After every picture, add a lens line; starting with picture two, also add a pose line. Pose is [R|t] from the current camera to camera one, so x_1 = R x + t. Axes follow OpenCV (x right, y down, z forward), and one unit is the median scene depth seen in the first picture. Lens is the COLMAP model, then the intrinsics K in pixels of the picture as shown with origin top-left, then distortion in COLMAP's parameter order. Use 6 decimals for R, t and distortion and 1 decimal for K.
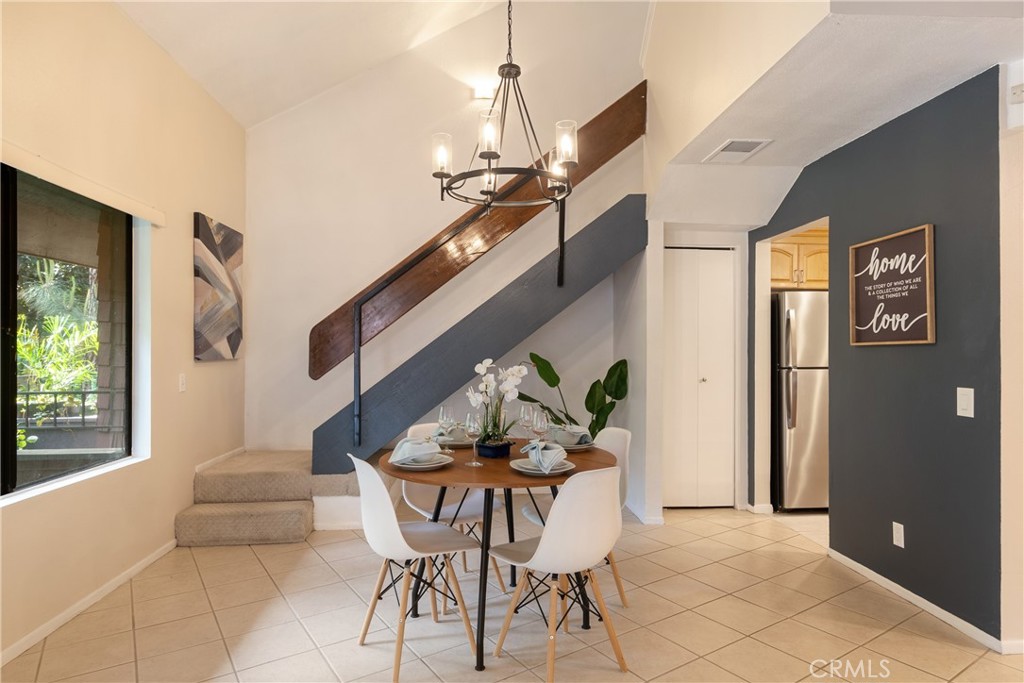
lens RADIAL K [[583.3, 0, 506.5], [0, 583.3, 350.6], [0, 0, 1]] dist [0.004283, 0.001440]
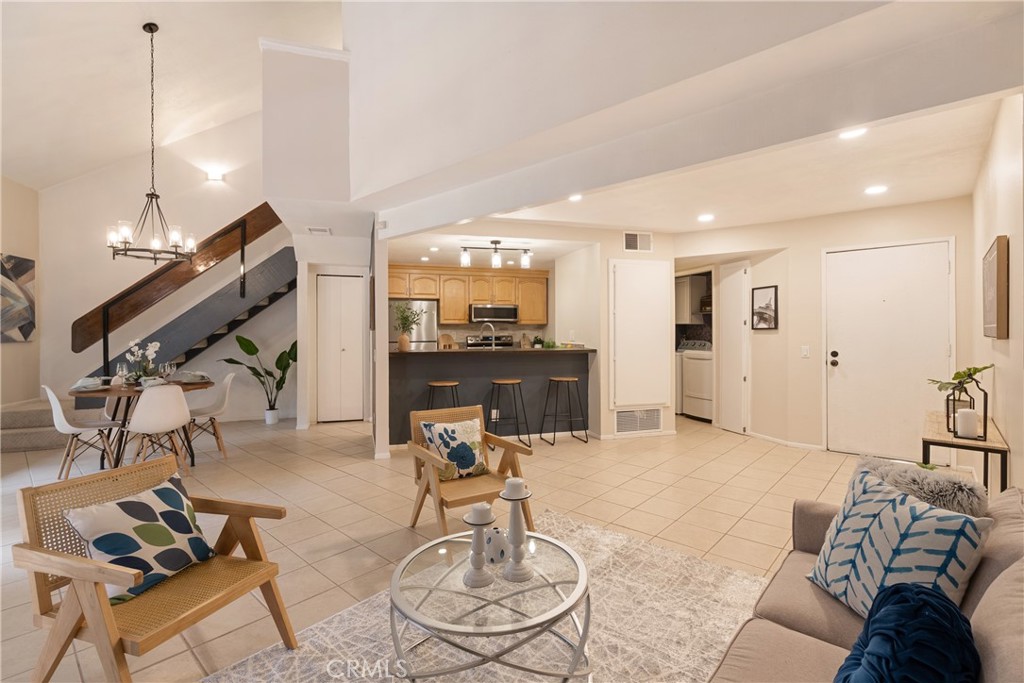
lens RADIAL K [[476.5, 0, 507.1], [0, 476.5, 334.5], [0, 0, 1]] dist [0.000209, -0.000153]
pose [[0.971847, -0.009470, 0.235421, 0.701418], [0.008322, 0.999948, 0.005870, -0.000164], [-0.235465, -0.003745, 0.971876, -0.785314]]
